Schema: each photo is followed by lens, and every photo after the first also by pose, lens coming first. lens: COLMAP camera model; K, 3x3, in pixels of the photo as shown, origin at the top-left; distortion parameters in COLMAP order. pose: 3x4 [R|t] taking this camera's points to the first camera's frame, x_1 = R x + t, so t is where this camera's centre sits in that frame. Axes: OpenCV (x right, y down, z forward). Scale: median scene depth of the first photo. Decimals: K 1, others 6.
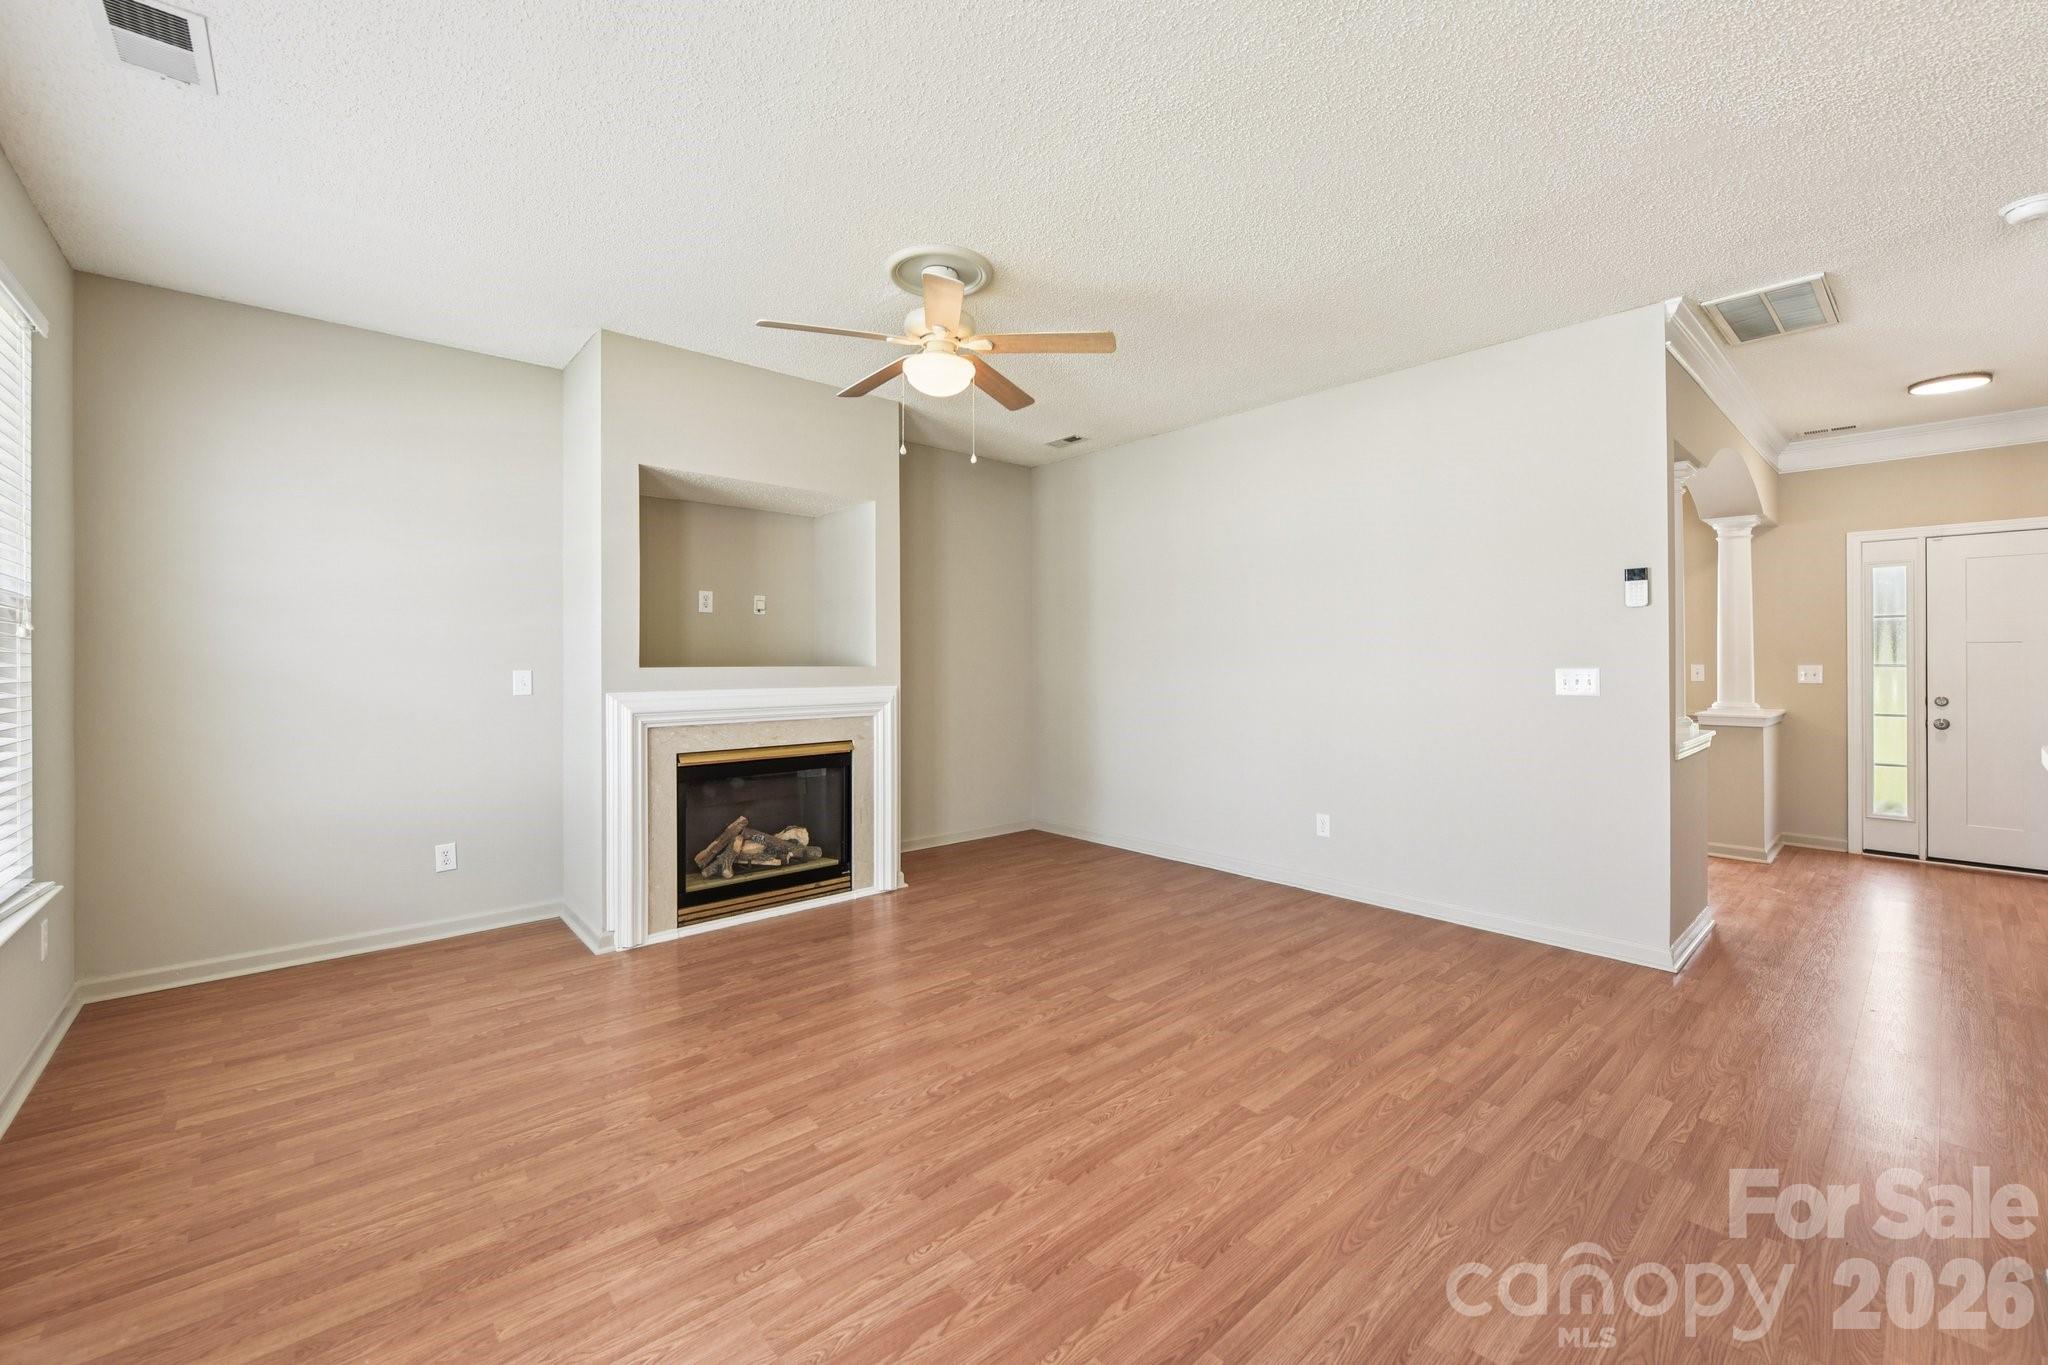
lens RADIAL K [[817.0, 0, 1016.6], [0, 817.0, 654.2], [0, 0, 1]] dist [0.000299, -0.001922]
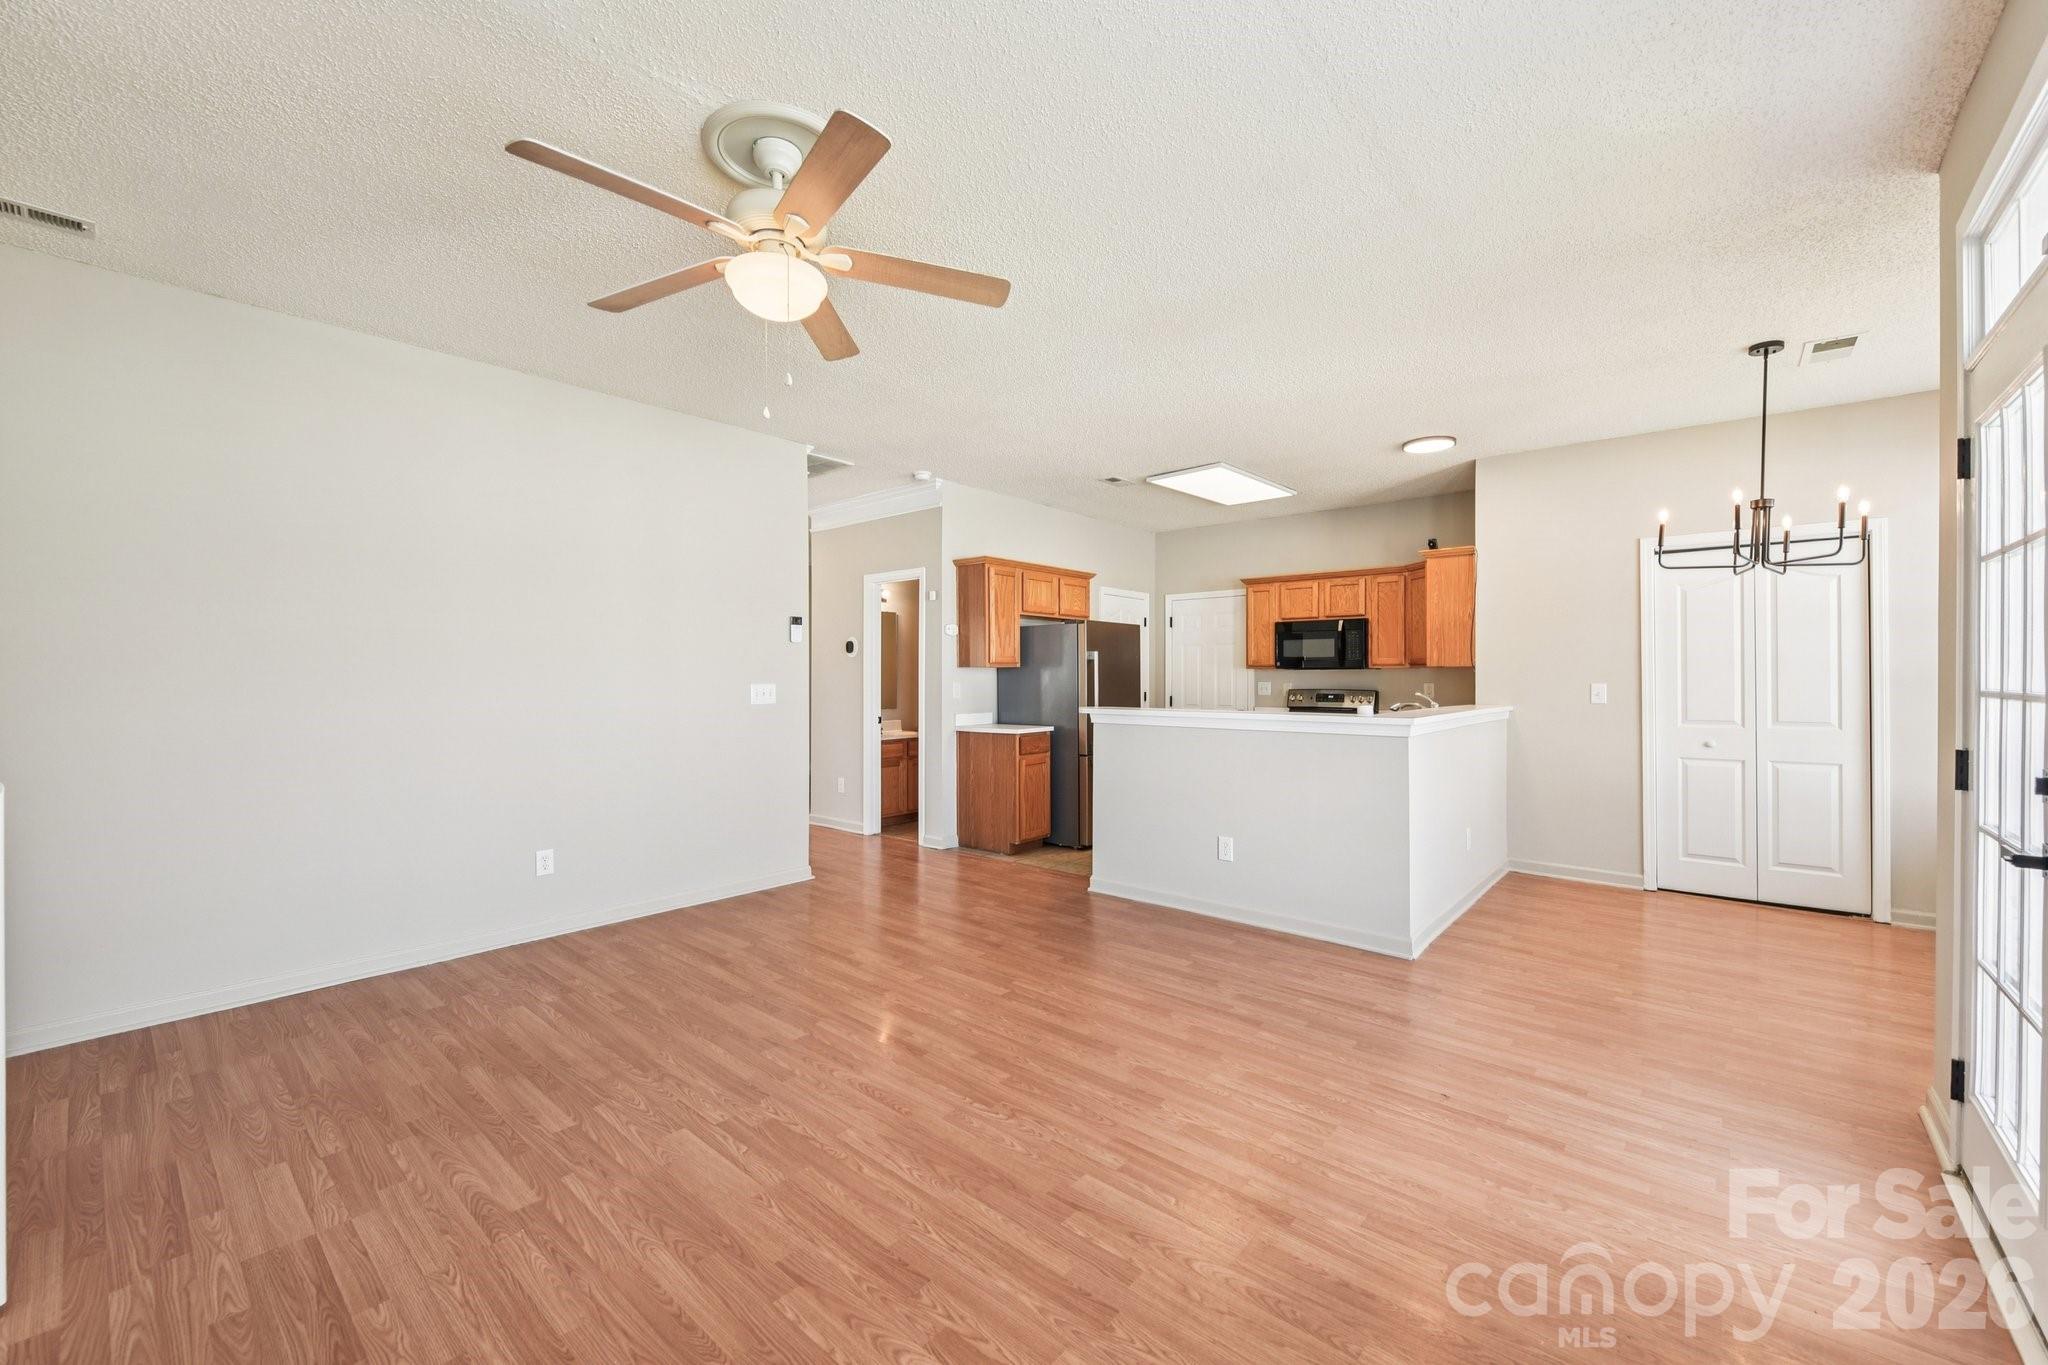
lens RADIAL K [[817.0, 0, 1015.5], [0, 817.0, 677.2], [0, 0, 1]] dist [0.000299, -0.001922]
pose [[-0.132417, 0.001707, 0.991193, -0.753883], [-0.005634, 0.999981, -0.002475, 0.006316], [-0.991178, -0.005912, -0.132405, 0.782429]]
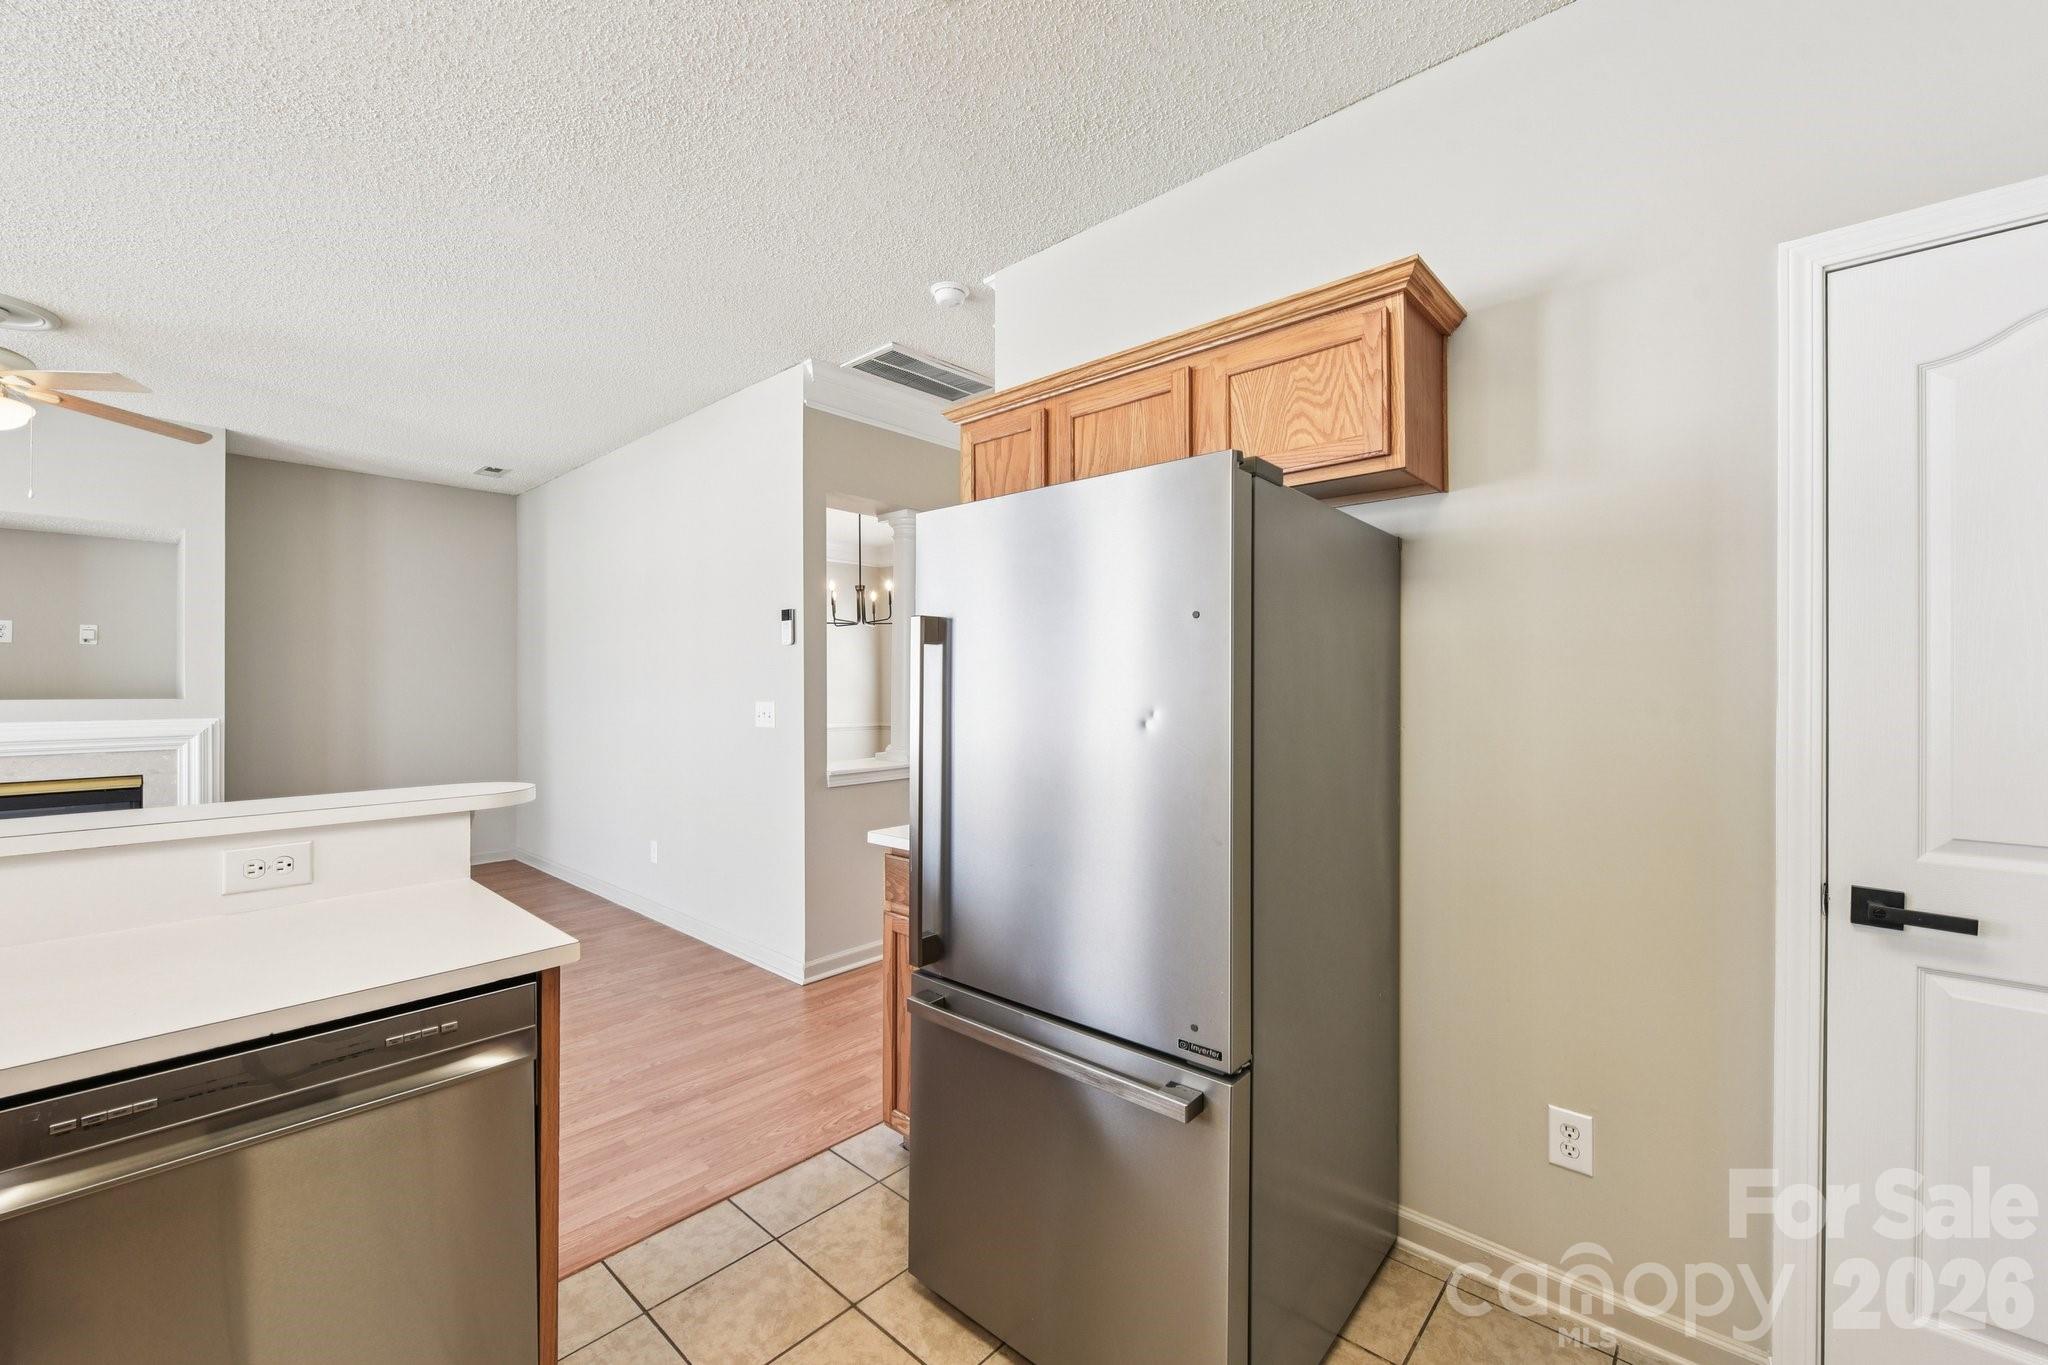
lens RADIAL K [[833.4, 0, 1011.0], [0, 833.4, 682.4], [0, 0, 1]] dist [-0.011998, 0.000358]
pose [[0.995101, 0.001699, 0.098846, 0.921006], [-0.002289, 0.999980, 0.005854, -0.015741], [-0.098834, -0.006051, 0.995085, -0.109012]]
